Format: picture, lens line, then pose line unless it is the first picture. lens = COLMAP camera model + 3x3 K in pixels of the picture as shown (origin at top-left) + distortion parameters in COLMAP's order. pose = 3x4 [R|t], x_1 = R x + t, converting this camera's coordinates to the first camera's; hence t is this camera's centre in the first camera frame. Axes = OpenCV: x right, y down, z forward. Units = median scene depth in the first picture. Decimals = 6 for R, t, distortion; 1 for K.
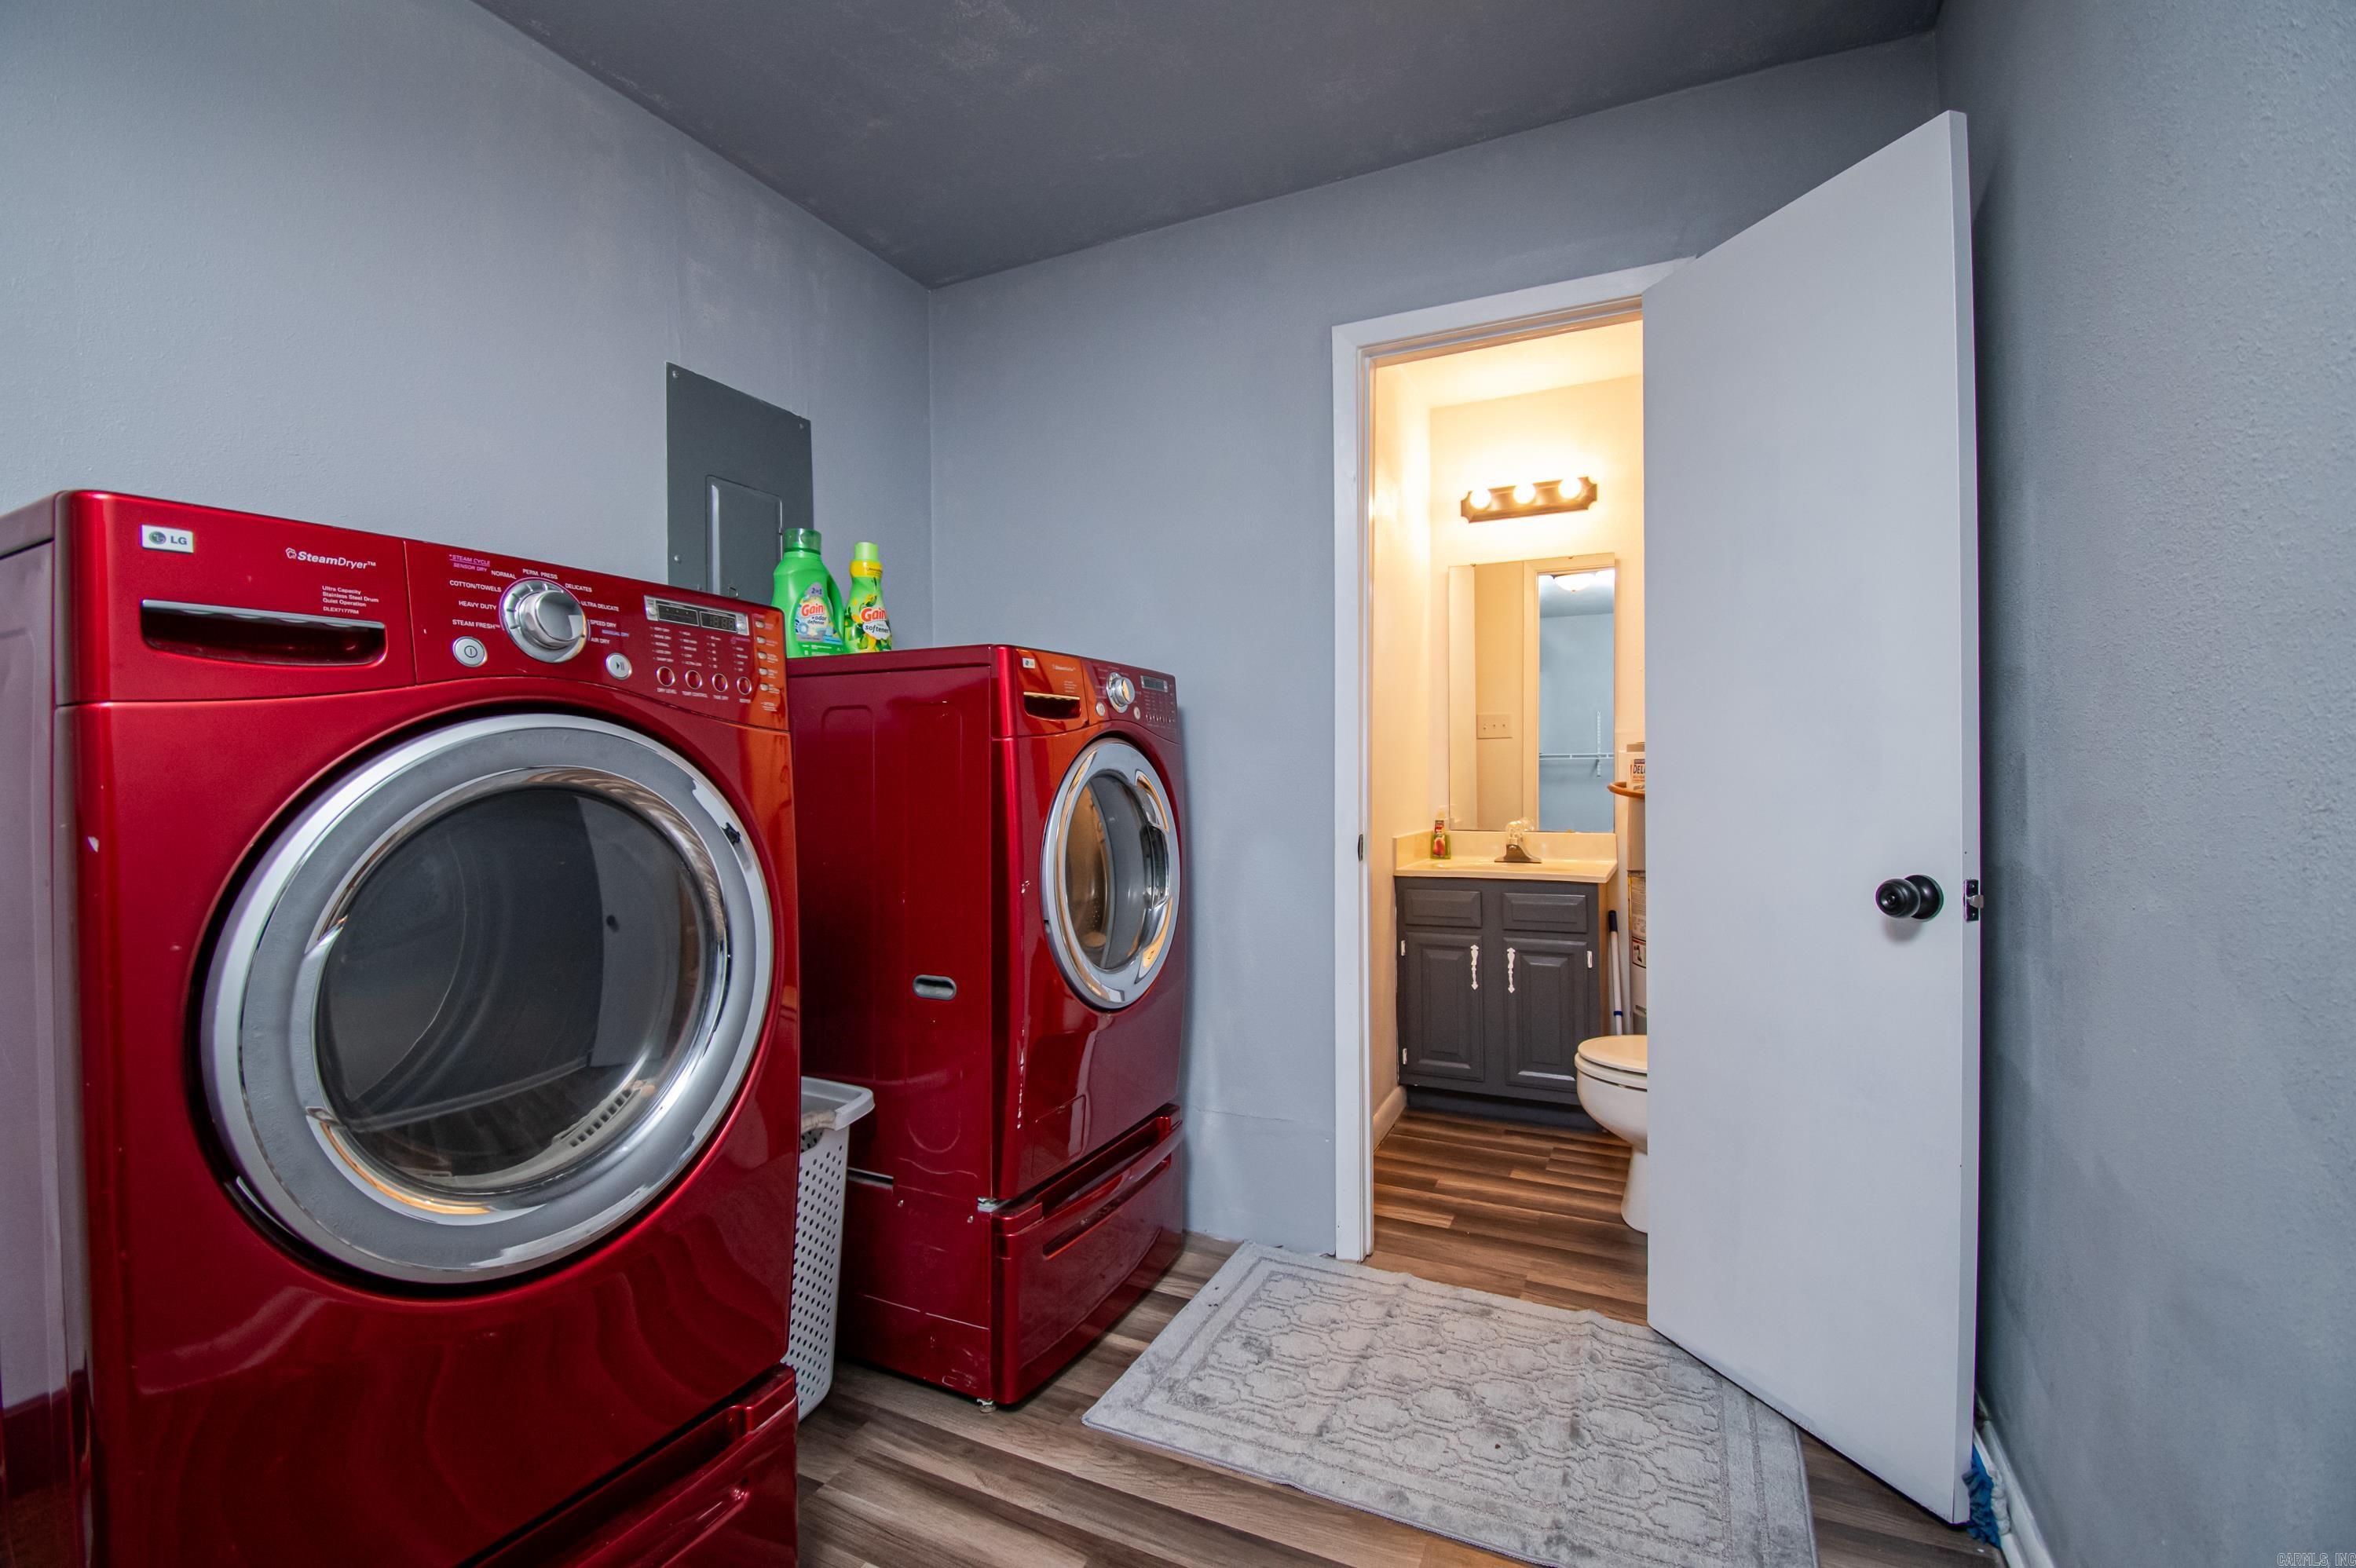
lens RADIAL K [[1046.0, 0, 1142.2], [0, 1046.0, 770.9], [0, 0, 1]] dist [0.027763, -0.031908]
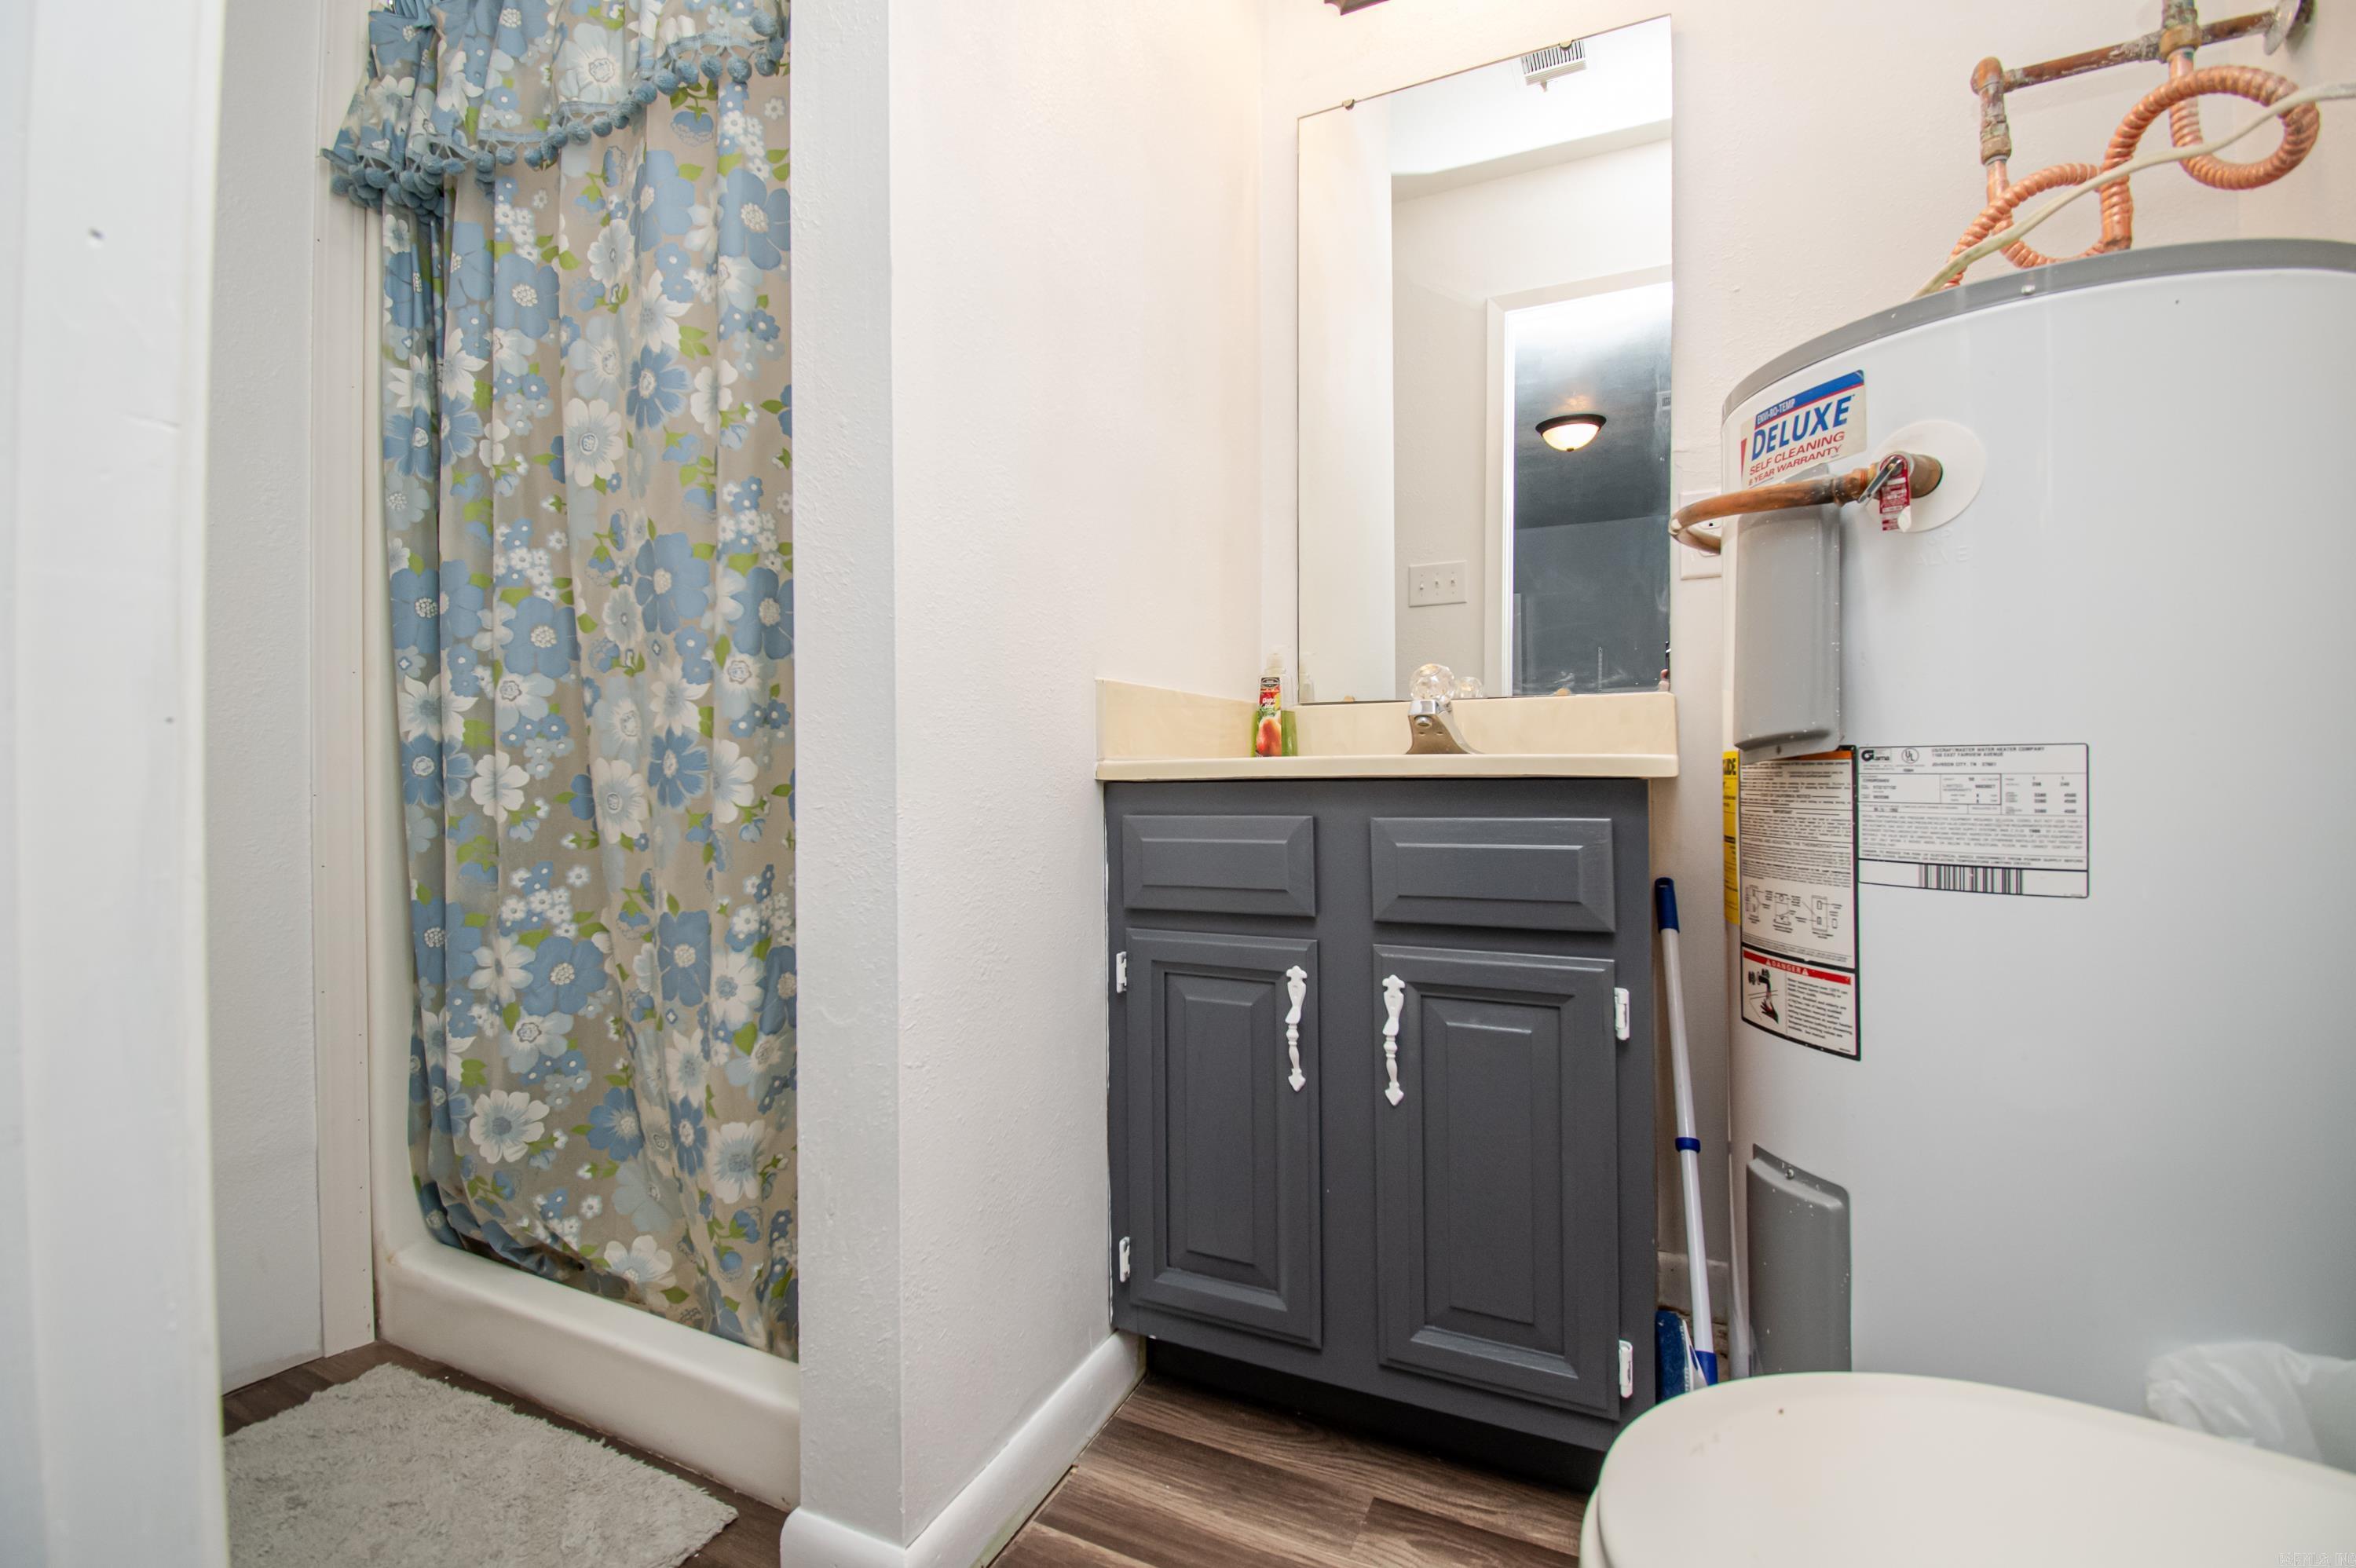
lens RADIAL K [[1046.0, 0, 1142.2], [0, 1046.0, 770.9], [0, 0, 1]] dist [0.027763, -0.031908]
pose [[0.999945, 0.003730, 0.009773, 0.251795], [-0.003768, 0.999986, 0.003841, 0.095192], [-0.009758, -0.003878, 0.999945, 0.622802]]
